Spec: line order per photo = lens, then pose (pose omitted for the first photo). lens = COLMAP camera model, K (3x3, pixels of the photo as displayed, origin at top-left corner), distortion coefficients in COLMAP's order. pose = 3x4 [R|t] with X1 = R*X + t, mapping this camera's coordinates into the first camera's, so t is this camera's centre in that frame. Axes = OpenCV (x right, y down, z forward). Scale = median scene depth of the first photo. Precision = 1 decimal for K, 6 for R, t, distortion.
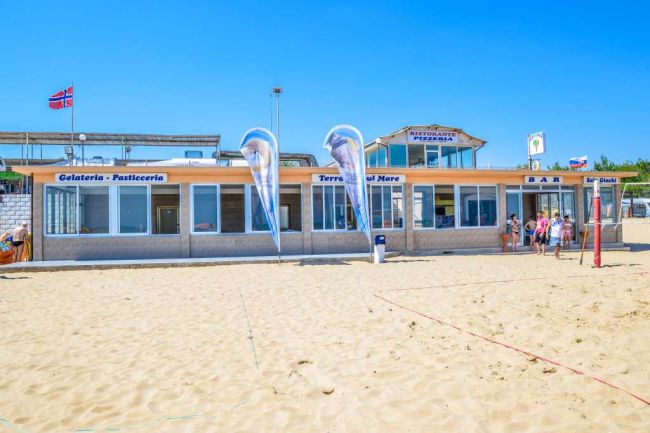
lens RADIAL K [[525.4, 0, 325.0], [0, 525.4, 216.5], [0, 0, 1]] dist [-0.111578, 0.005311]
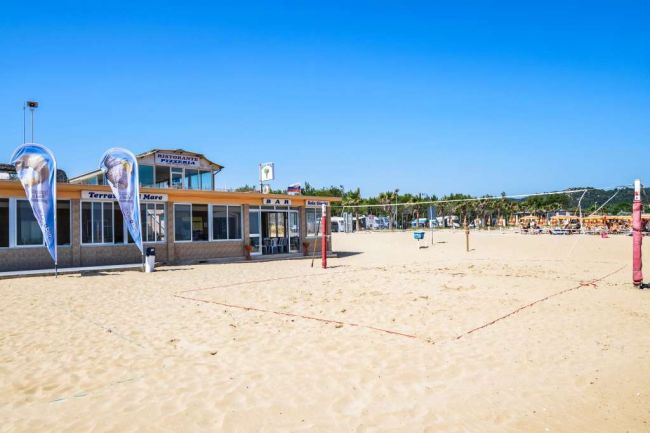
lens RADIAL K [[525.4, 0, 325.0], [0, 525.4, 216.5], [0, 0, 1]] dist [-0.111578, 0.005311]
pose [[0.830255, 0.014591, 0.557193, -0.191542], [0.001237, 0.999607, -0.028019, 0.000601], [-0.557383, 0.023952, 0.829910, -0.129271]]
